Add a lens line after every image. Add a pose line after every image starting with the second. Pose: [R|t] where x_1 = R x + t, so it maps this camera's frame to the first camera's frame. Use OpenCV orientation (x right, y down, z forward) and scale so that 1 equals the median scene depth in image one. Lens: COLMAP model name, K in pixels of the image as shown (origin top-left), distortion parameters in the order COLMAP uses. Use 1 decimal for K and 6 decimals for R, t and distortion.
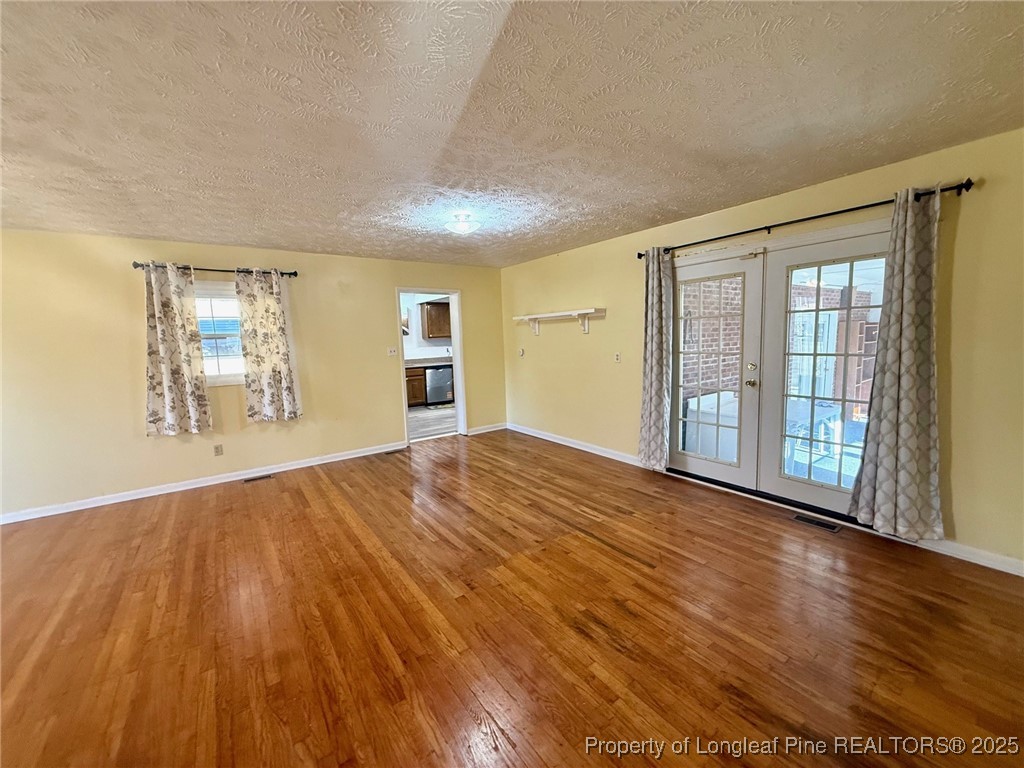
lens RADIAL K [[406.7, 0, 507.3], [0, 406.7, 383.4], [0, 0, 1]] dist [-0.000882, 0.000188]
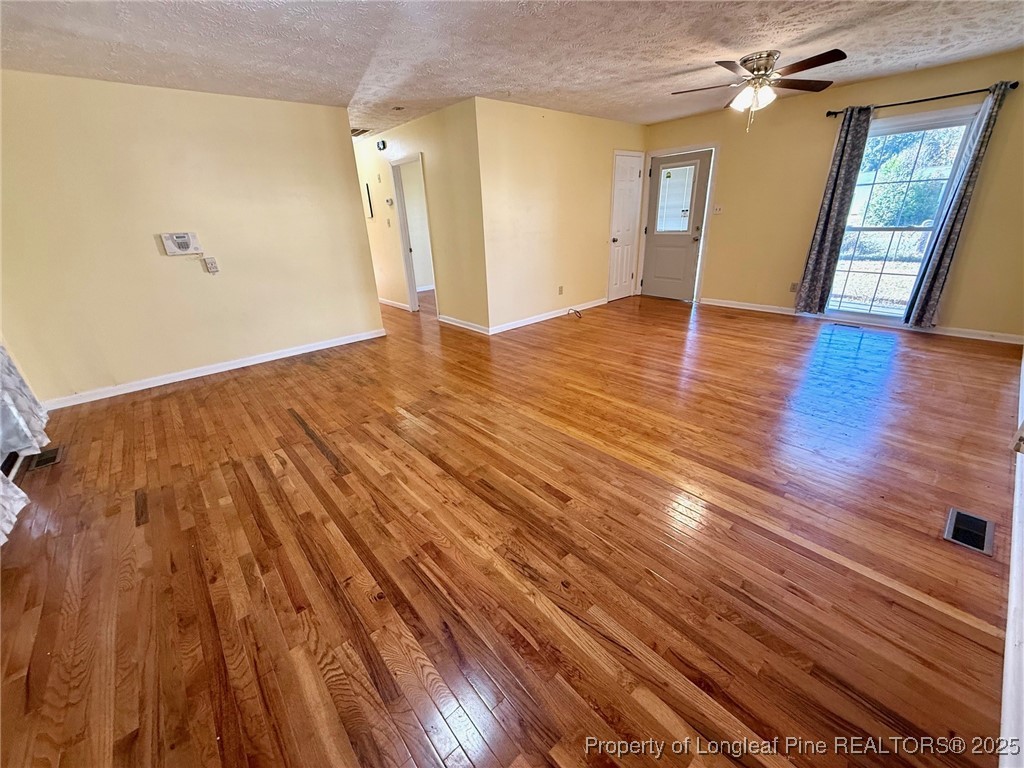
lens RADIAL K [[406.7, 0, 511.0], [0, 406.7, 385.6], [0, 0, 1]] dist [-0.000882, 0.000188]
pose [[-0.991882, 0.109670, -0.064356, -0.214464], [0.063599, 0.866123, 0.495768, -0.170744], [0.110111, 0.487650, -0.866067, 1.749814]]
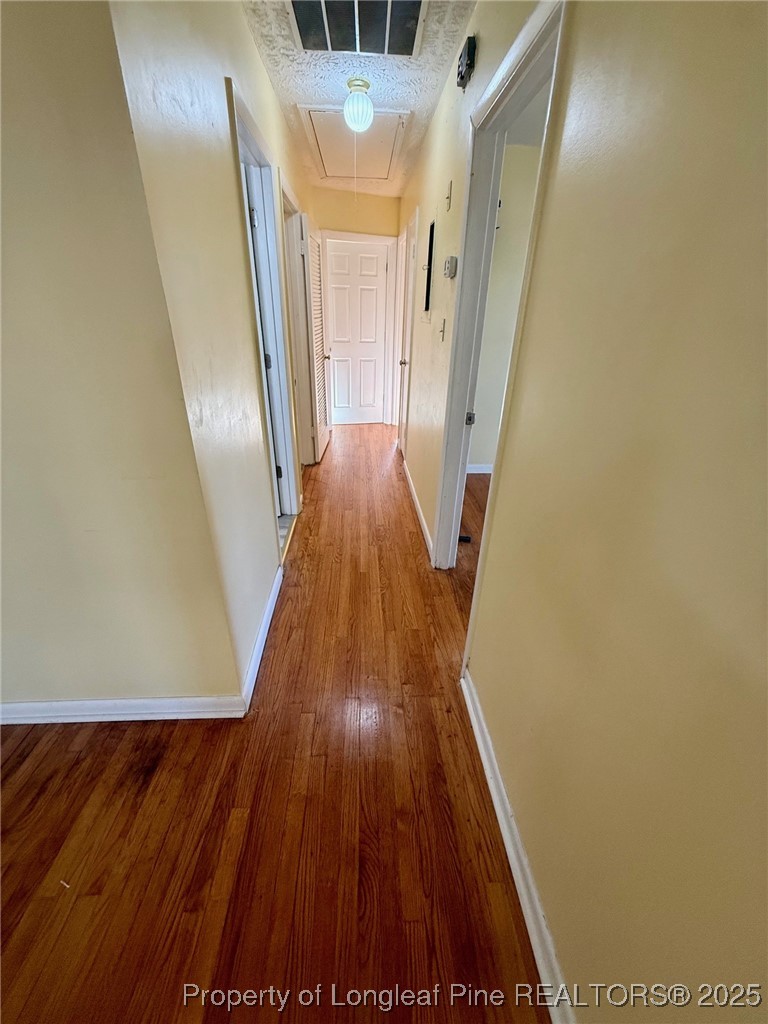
lens RADIAL K [[406.7, 0, 383.0], [0, 406.7, 506.2], [0, 0, 1]] dist [-0.000882, 0.000188]
pose [[-0.846887, -0.225148, 0.481757, -0.161313], [0.064229, 0.856005, 0.512961, -0.021399], [-0.527879, 0.465363, -0.710479, 0.271598]]
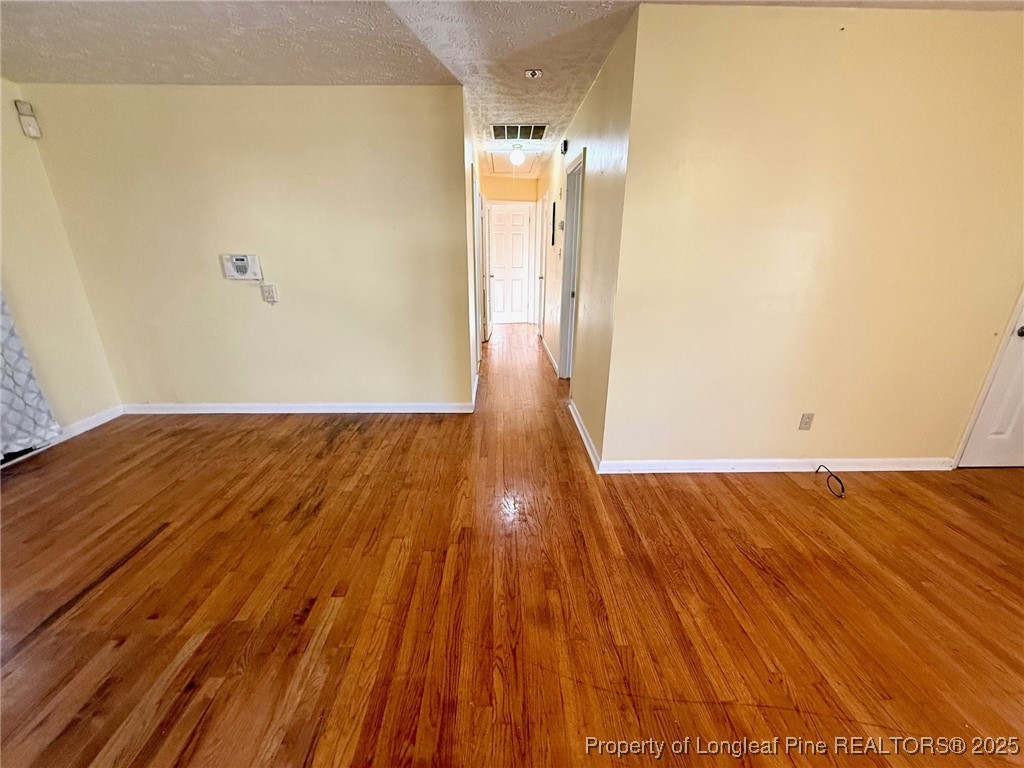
lens RADIAL K [[406.7, 0, 508.0], [0, 406.7, 386.9], [0, 0, 1]] dist [-0.000882, 0.000188]
pose [[-0.827327, -0.155359, 0.539810, -0.534776], [0.089864, 0.912008, 0.400207, -0.075911], [-0.554487, 0.379611, -0.740567, 0.911112]]
